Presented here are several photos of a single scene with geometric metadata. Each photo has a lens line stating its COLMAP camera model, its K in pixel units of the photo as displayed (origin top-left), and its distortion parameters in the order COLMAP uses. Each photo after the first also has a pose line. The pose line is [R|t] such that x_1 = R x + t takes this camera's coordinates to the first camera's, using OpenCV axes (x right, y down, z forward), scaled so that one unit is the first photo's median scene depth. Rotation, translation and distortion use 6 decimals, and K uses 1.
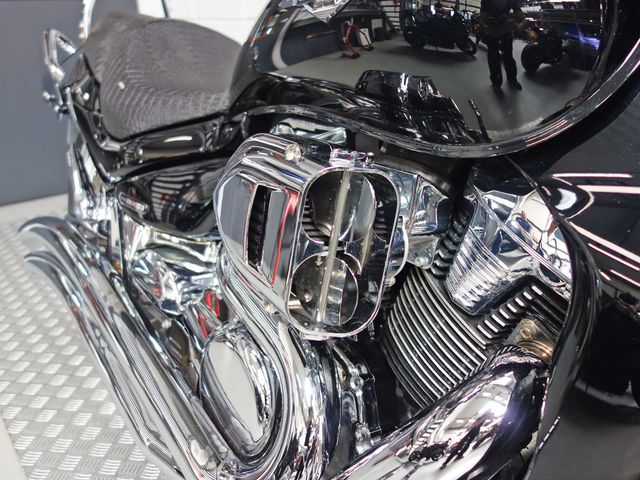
lens RADIAL K [[558.0, 0, 320.0], [0, 558.0, 240.0], [0, 0, 1]] dist [0.014518, 0.008528]
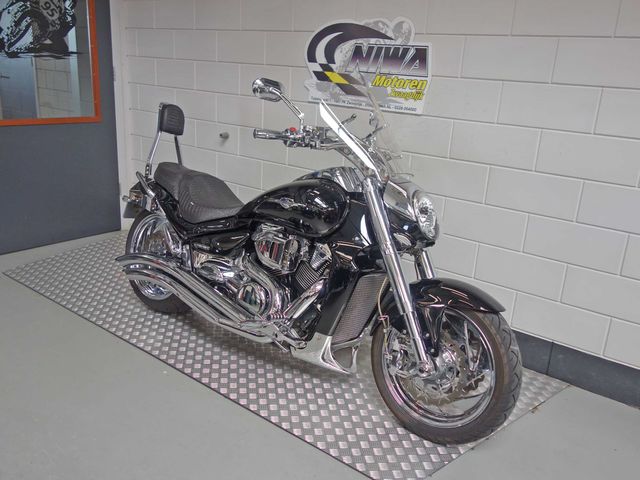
lens RADIAL K [[546.8, 0, 337.8], [0, 546.8, 240.6], [0, 0, 1]] dist [0.003509, -0.009612]
pose [[0.960037, 0.005168, 0.279825, -0.681630], [0.018746, 0.996397, -0.082717, 0.224654], [-0.279244, 0.084657, 0.956481, -2.825443]]
